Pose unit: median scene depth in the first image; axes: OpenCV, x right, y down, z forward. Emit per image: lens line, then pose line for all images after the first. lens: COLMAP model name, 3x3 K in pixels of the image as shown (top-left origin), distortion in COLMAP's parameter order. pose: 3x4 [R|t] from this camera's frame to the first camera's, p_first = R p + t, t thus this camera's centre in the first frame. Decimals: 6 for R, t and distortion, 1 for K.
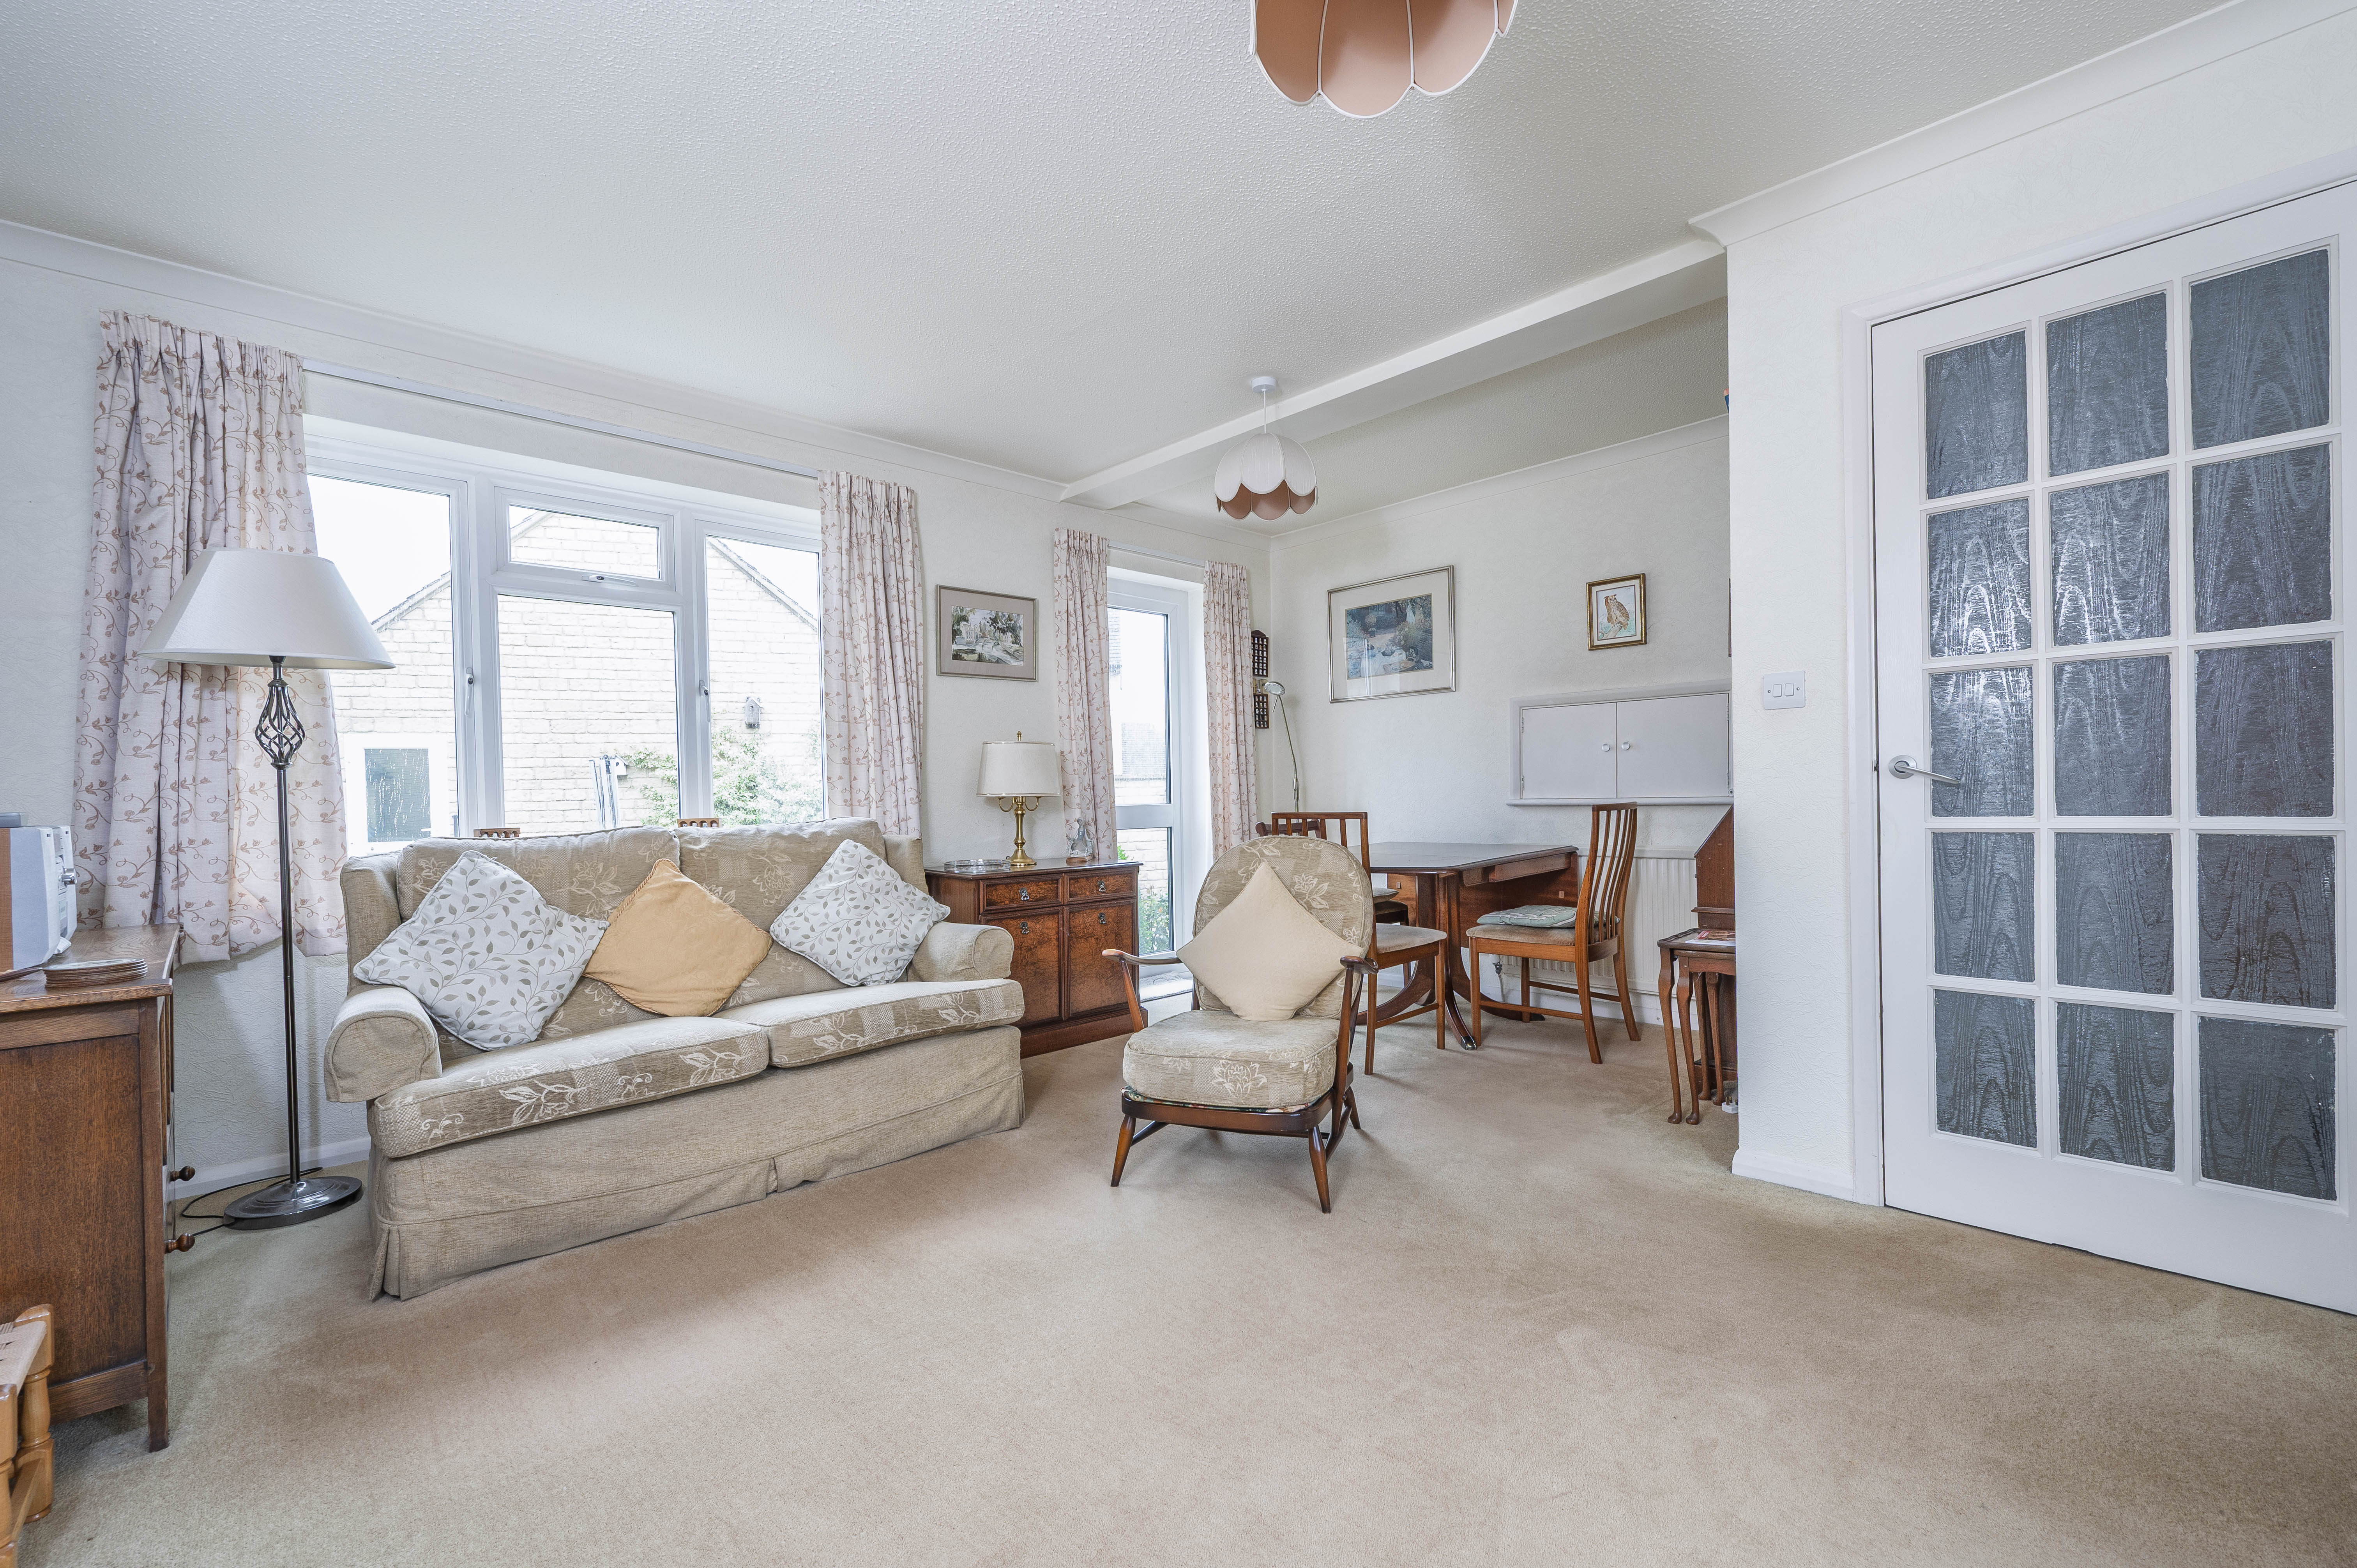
lens RADIAL K [[954.7, 0, 1187.1], [0, 954.7, 795.8], [0, 0, 1]] dist [0.000872, 0.000020]
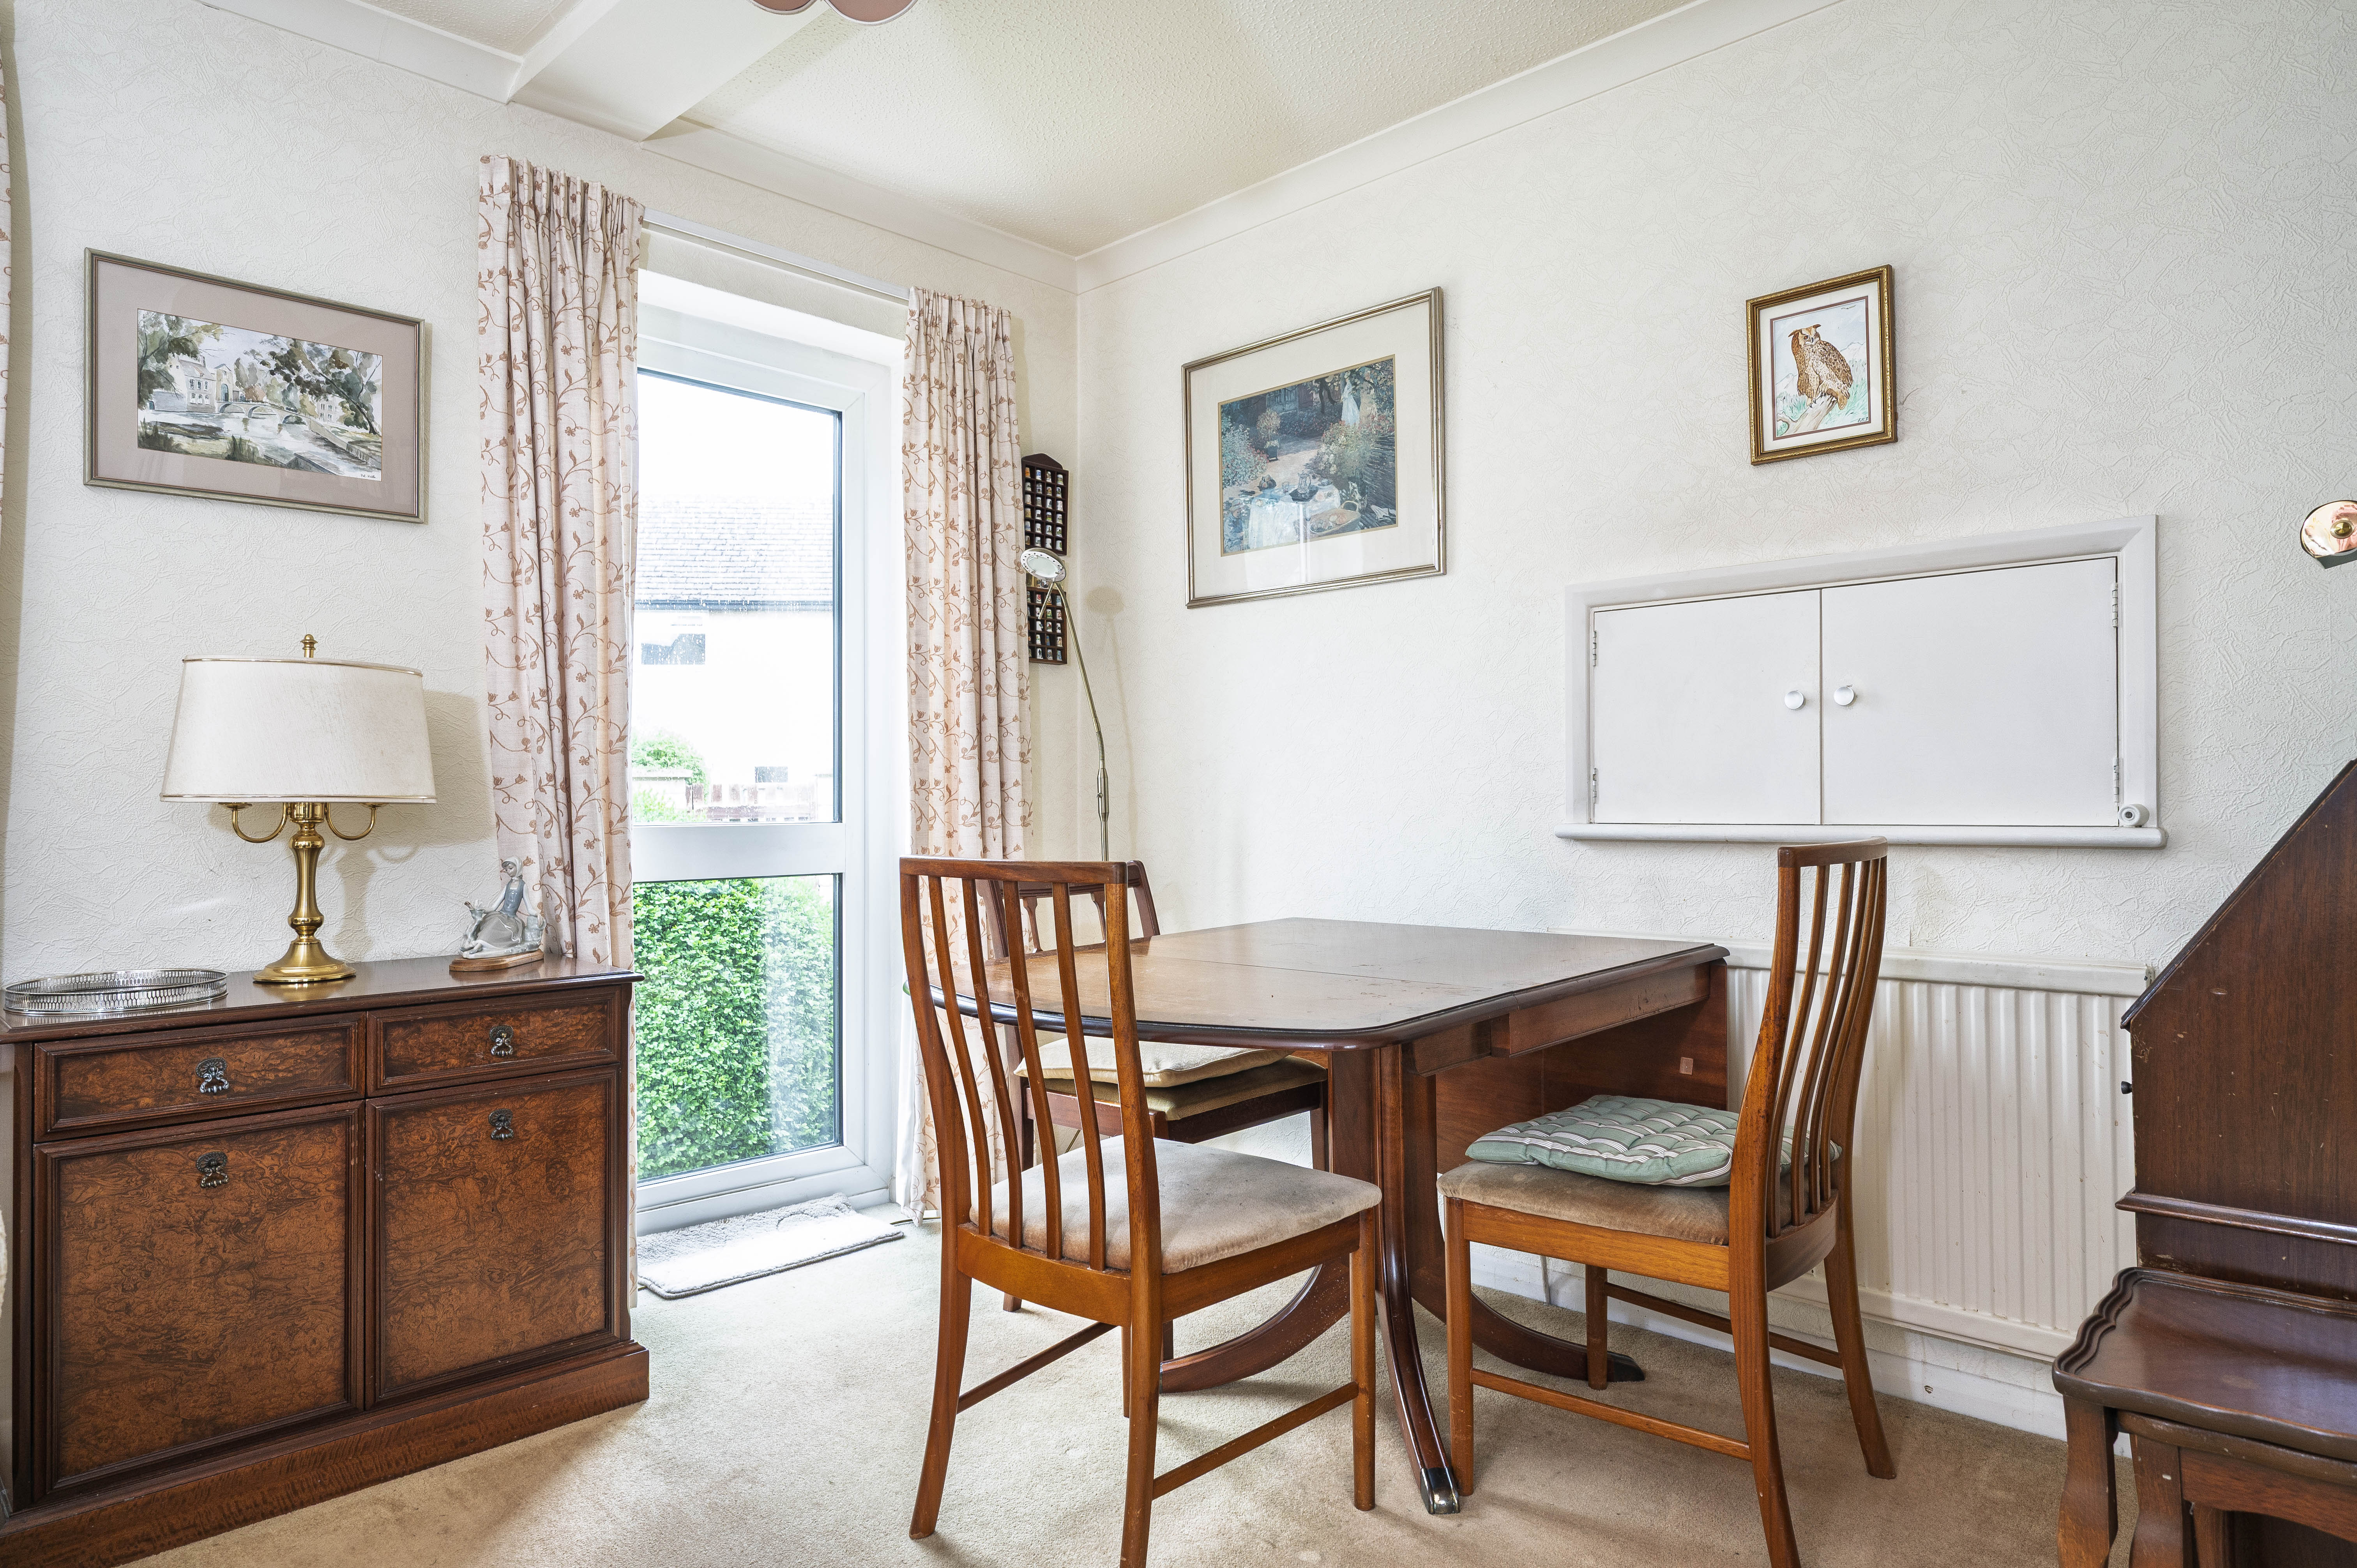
lens RADIAL K [[1430.7, 0, 1174.6], [0, 1430.7, 773.6], [0, 0, 1]] dist [-0.025453, 0.000720]
pose [[0.999024, 0.013005, 0.042207, 0.146190], [-0.012054, 0.999670, -0.022690, -0.002429], [-0.042488, 0.022159, 0.998851, 0.396521]]
